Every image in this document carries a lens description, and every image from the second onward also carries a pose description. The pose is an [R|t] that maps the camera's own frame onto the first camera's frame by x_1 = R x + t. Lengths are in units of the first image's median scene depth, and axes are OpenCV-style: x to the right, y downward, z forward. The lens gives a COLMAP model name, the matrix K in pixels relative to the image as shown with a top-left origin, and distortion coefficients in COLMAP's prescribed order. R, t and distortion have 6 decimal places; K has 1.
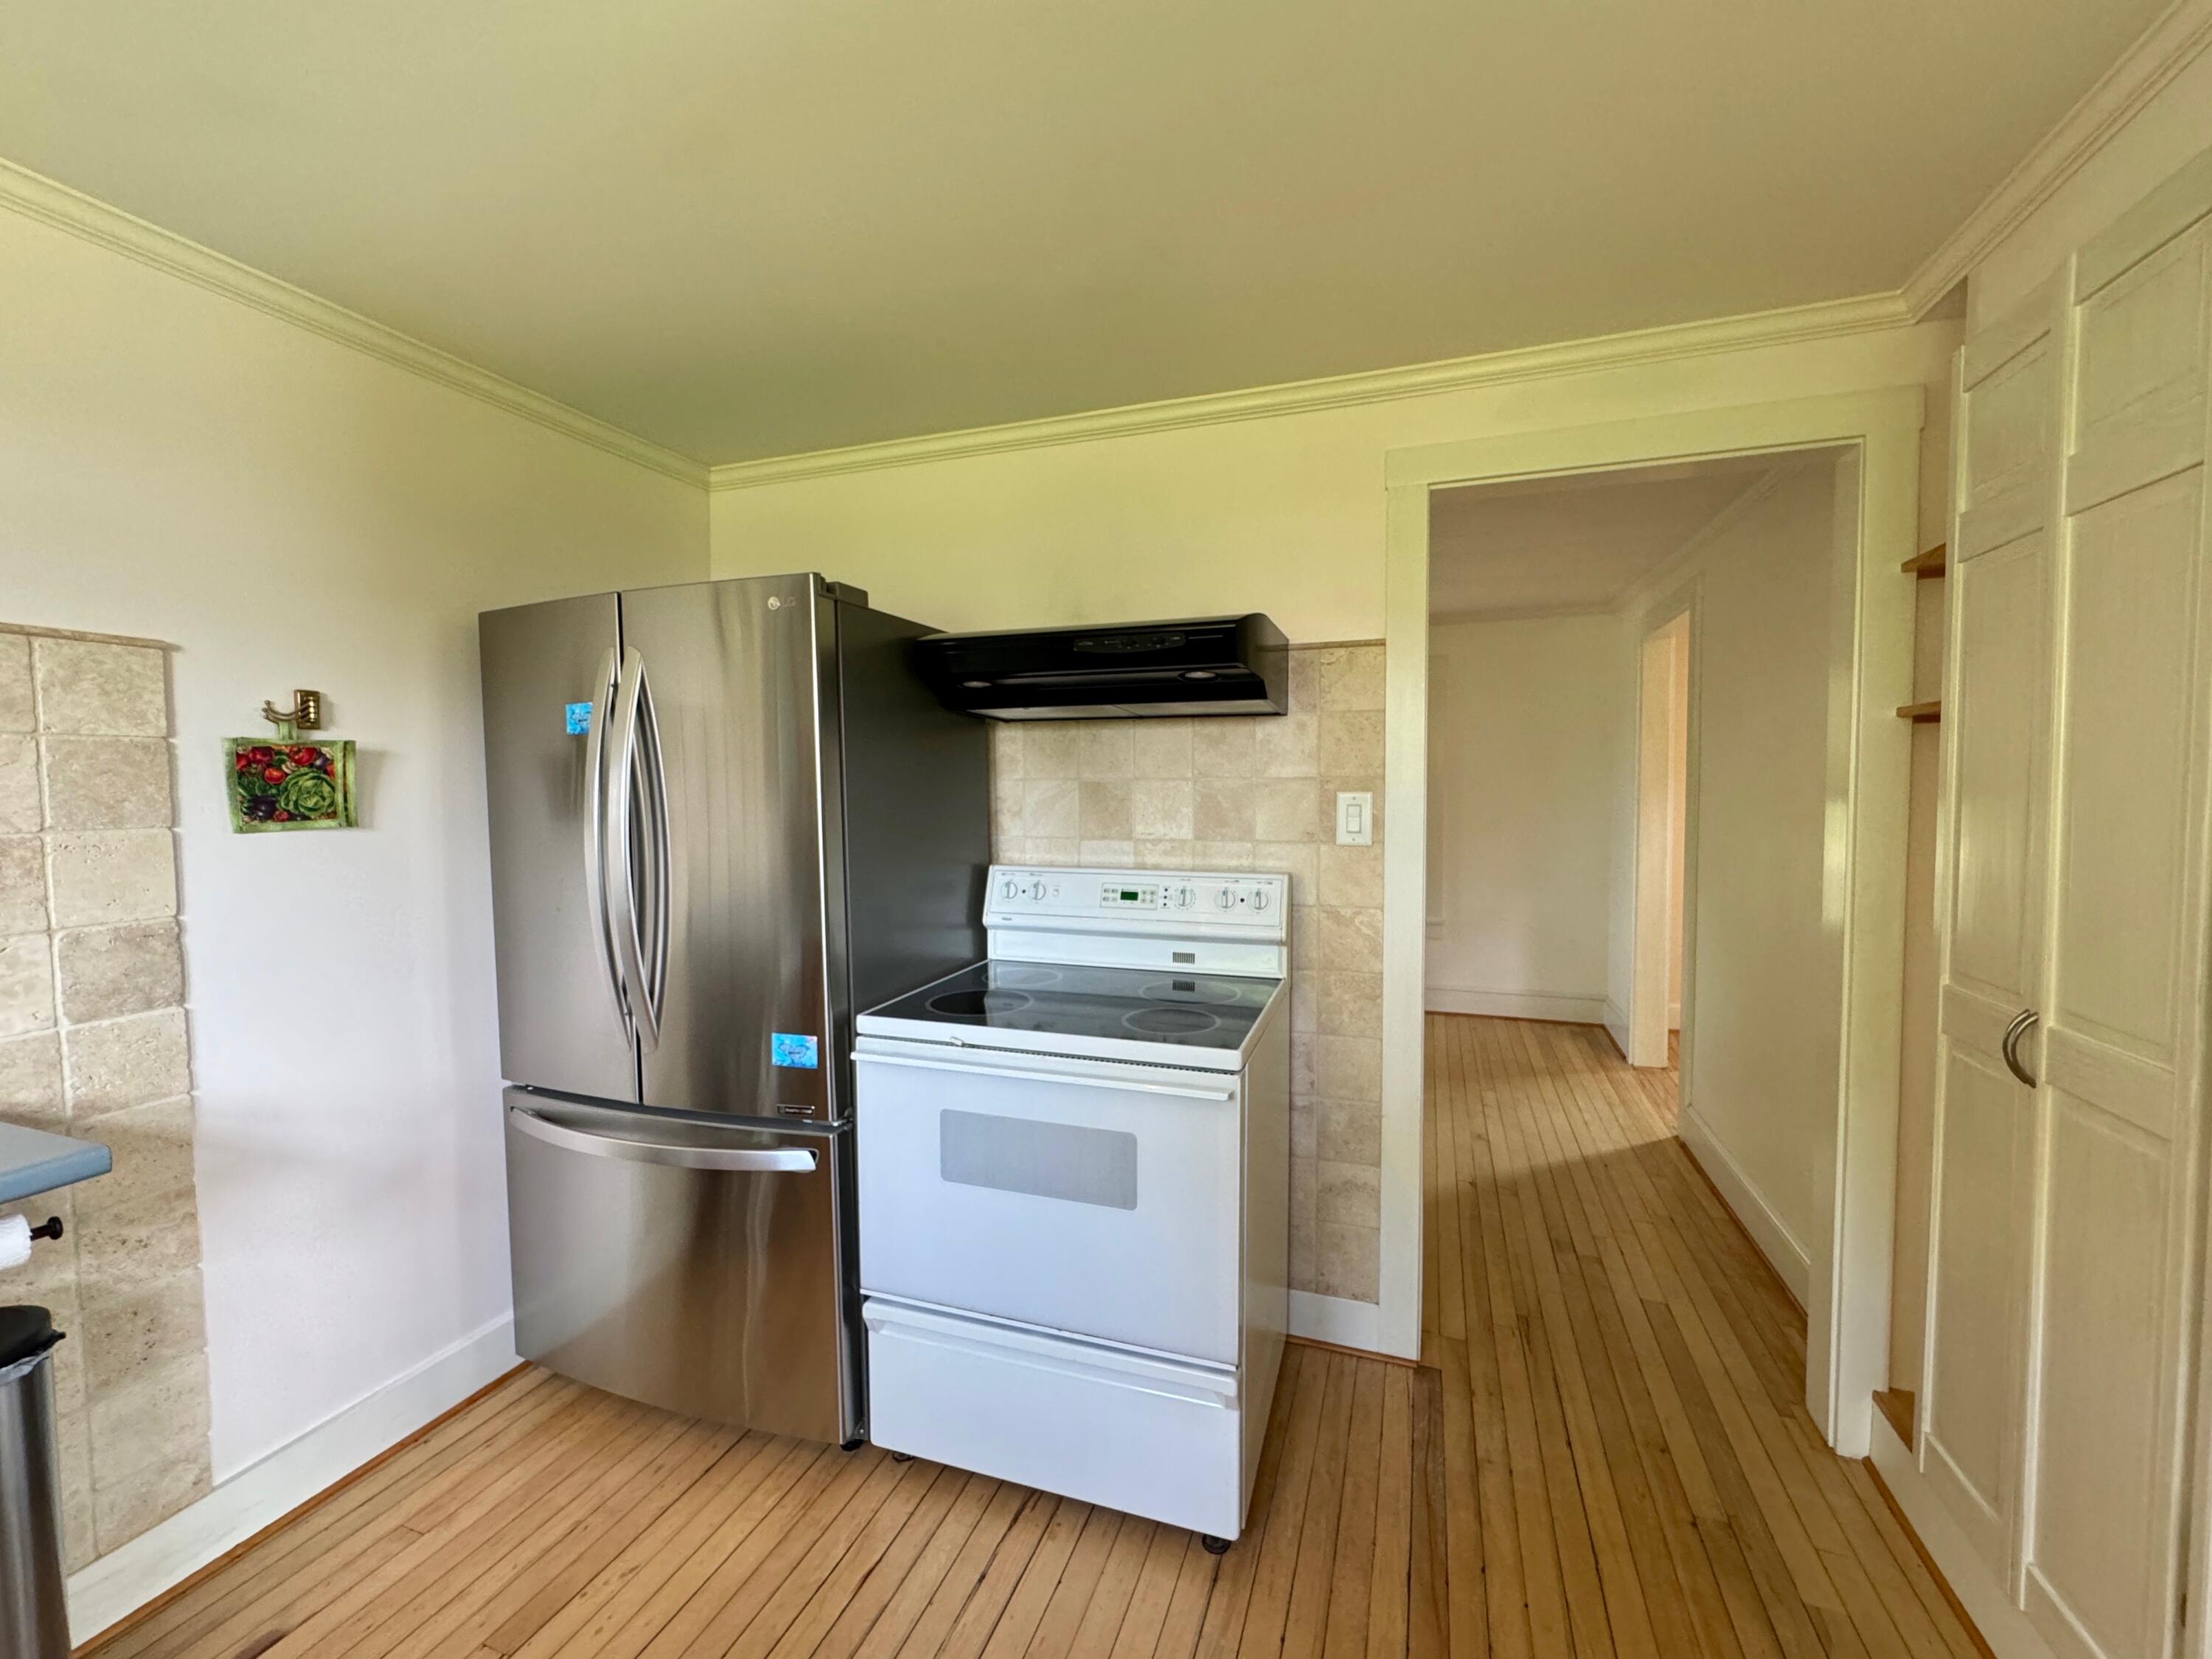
lens RADIAL K [[896.6, 0, 1109.8], [0, 896.6, 828.0], [0, 0, 1]] dist [-0.003244, 0.000680]
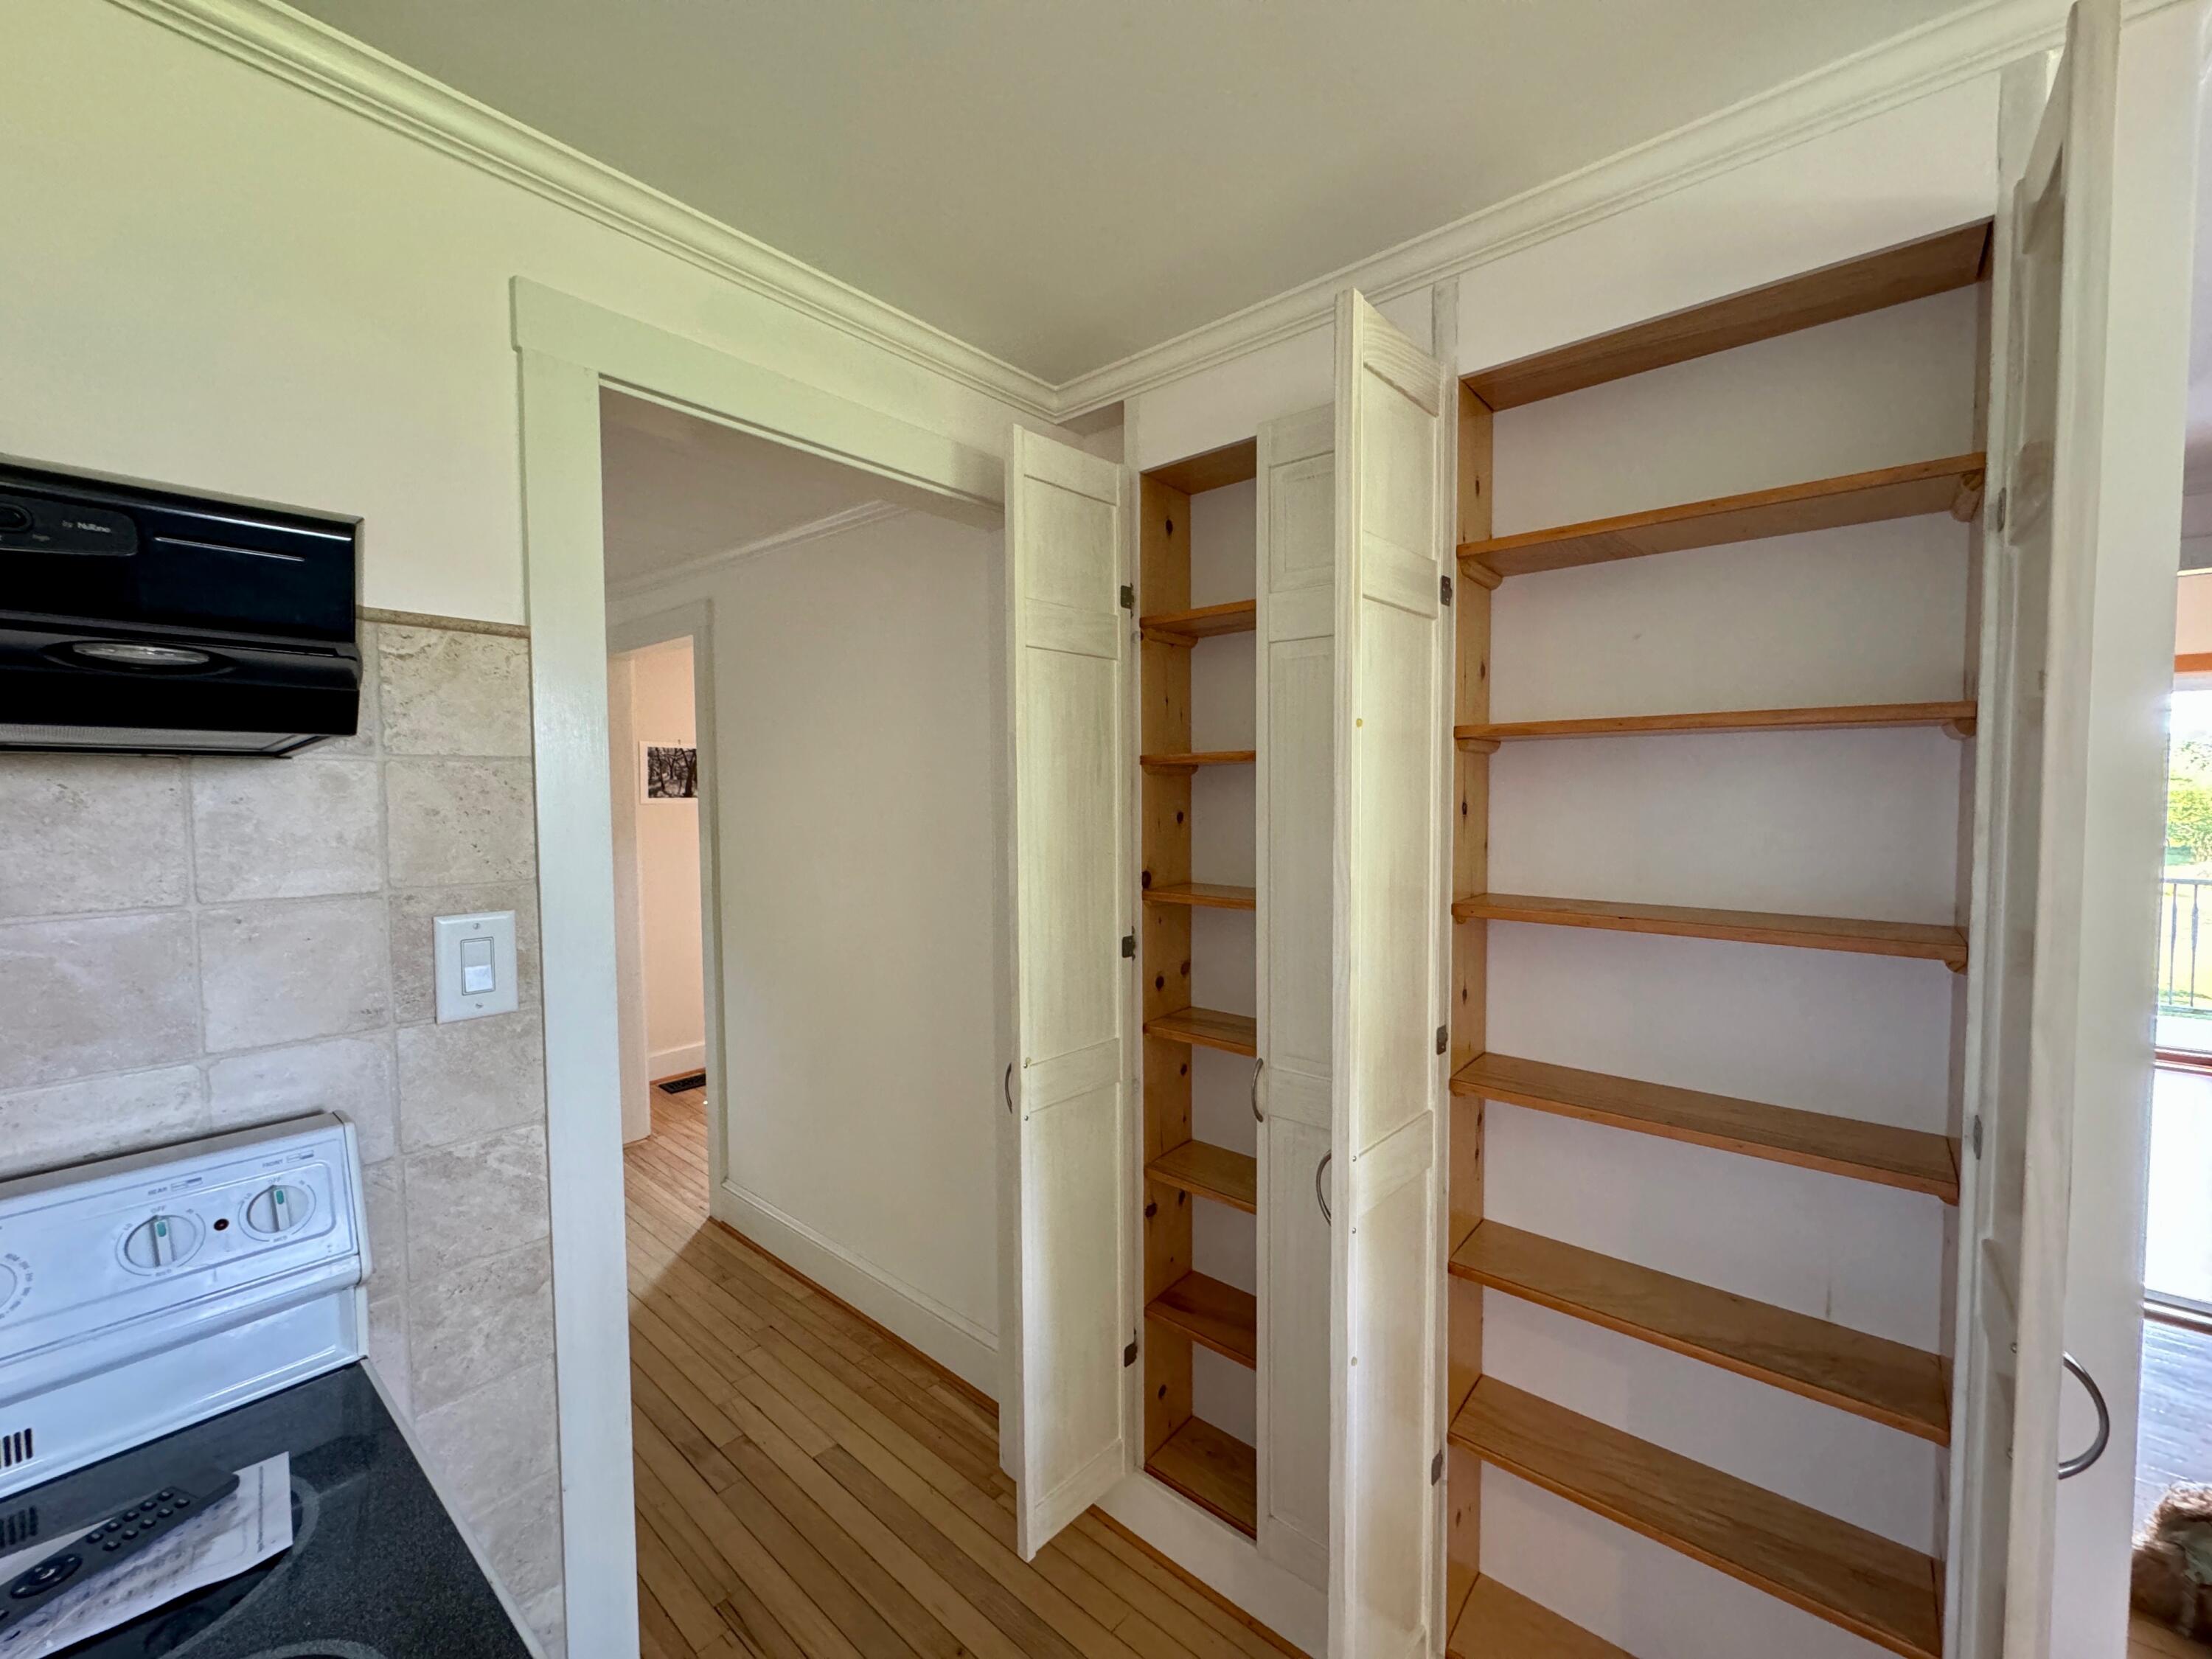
lens RADIAL K [[896.6, 0, 1175.5], [0, 896.6, 838.5], [0, 0, 1]] dist [-0.003244, 0.000680]
pose [[0.353778, -0.039826, 0.934481, -0.062720], [0.047057, 0.998586, 0.024744, -0.076442], [-0.934145, 0.035220, 0.355152, 0.436016]]
